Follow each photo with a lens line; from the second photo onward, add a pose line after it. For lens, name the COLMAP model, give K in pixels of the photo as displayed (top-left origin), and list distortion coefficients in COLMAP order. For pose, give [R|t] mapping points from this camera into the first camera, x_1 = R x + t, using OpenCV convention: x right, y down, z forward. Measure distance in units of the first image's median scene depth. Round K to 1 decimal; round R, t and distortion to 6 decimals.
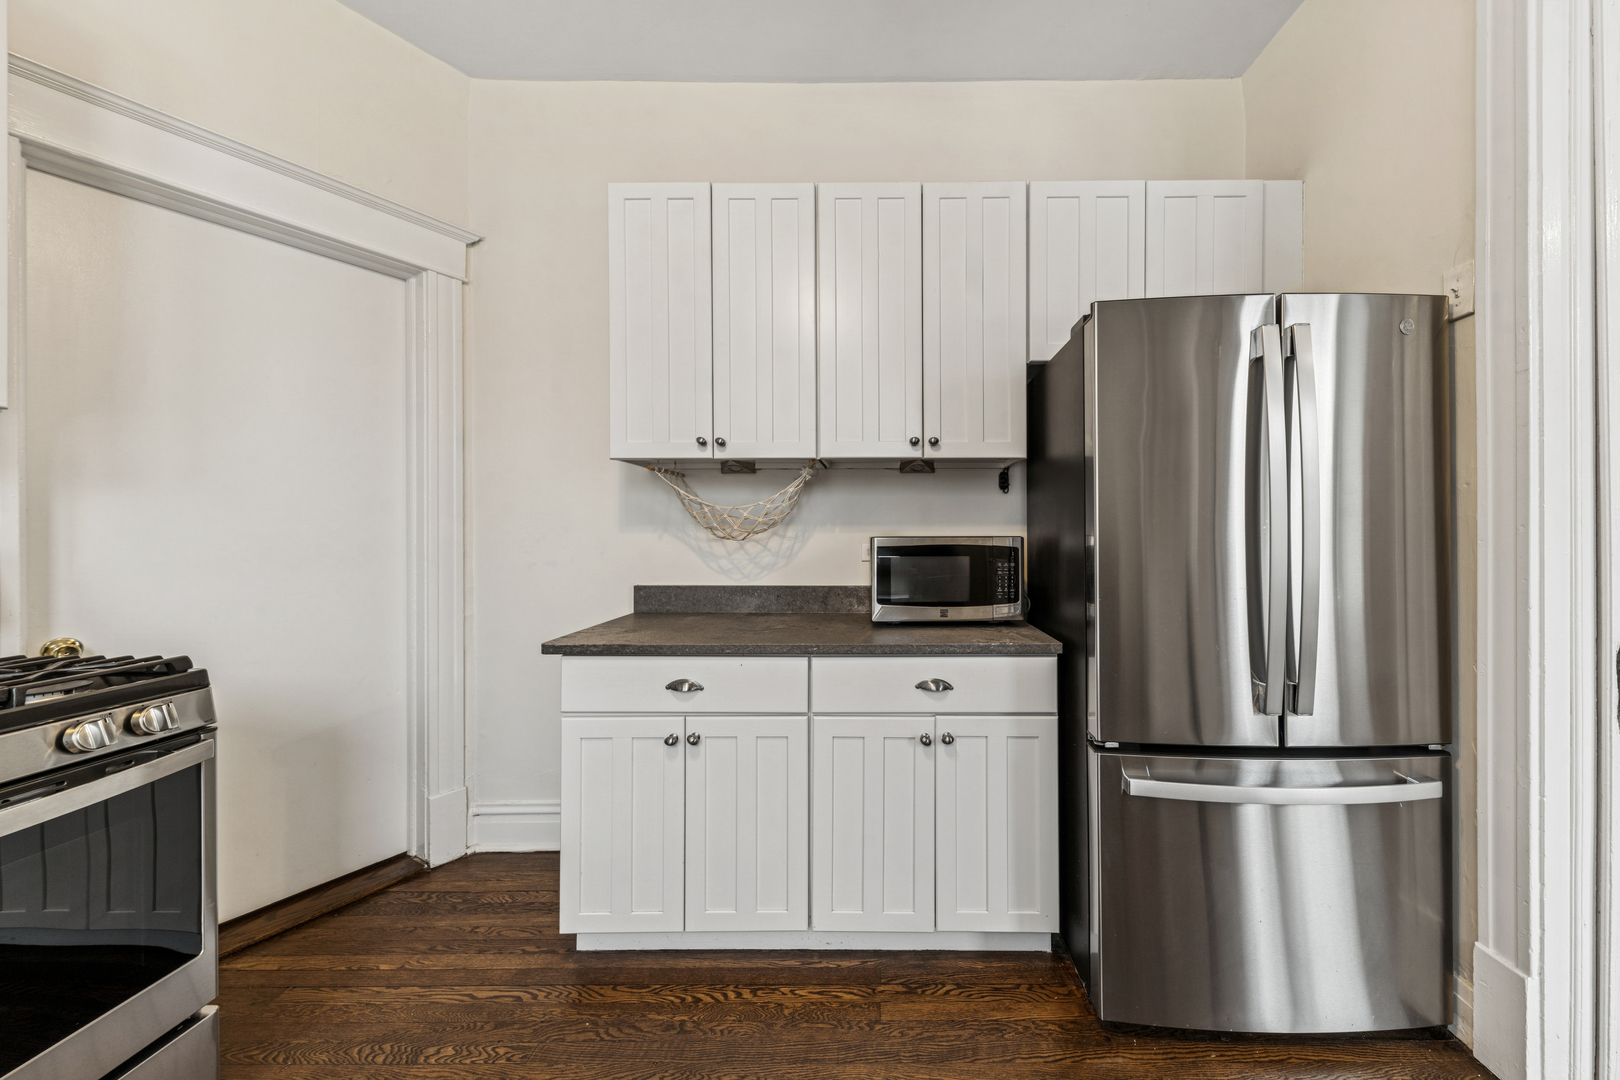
lens RADIAL K [[578.7, 0, 819.1], [0, 578.7, 534.0], [0, 0, 1]] dist [0.007983, -0.002232]
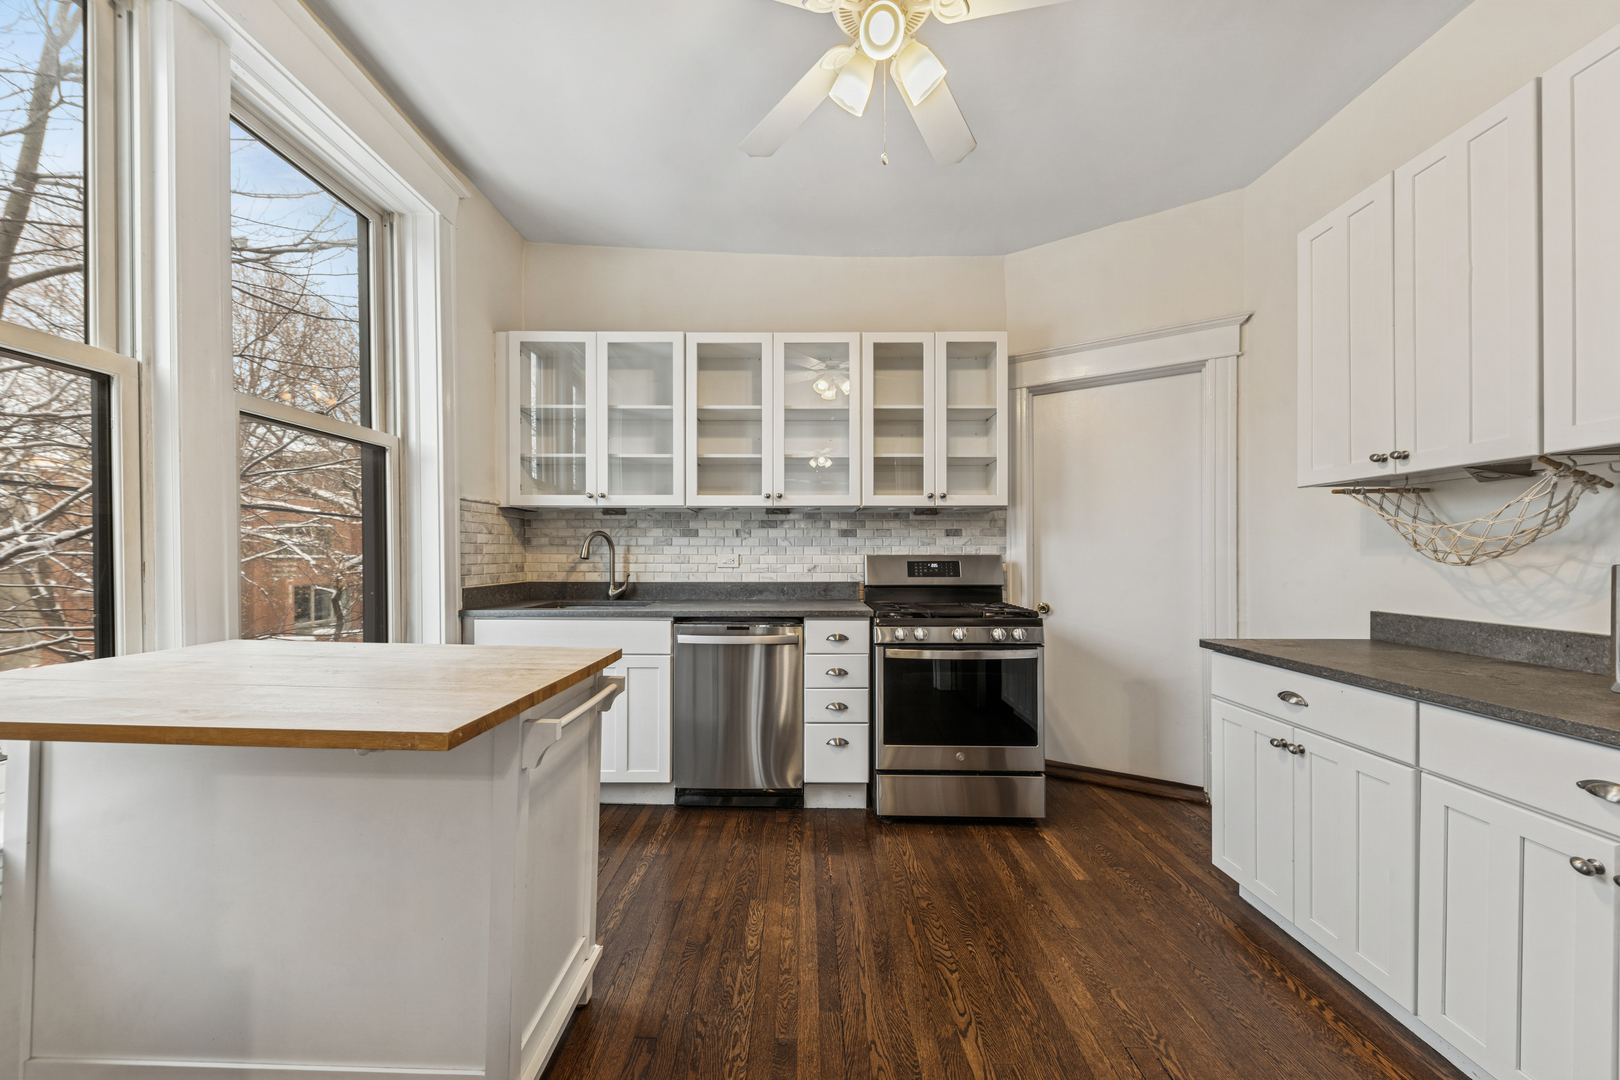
lens RADIAL K [[578.7, 0, 808.4], [0, 578.7, 556.5], [0, 0, 1]] dist [0.007983, -0.002232]
pose [[-0.002853, 0.004017, -0.999988, 0.732162], [0.004107, 0.999984, 0.004005, -0.009729], [0.999987, -0.004095, -0.002870, 0.083369]]
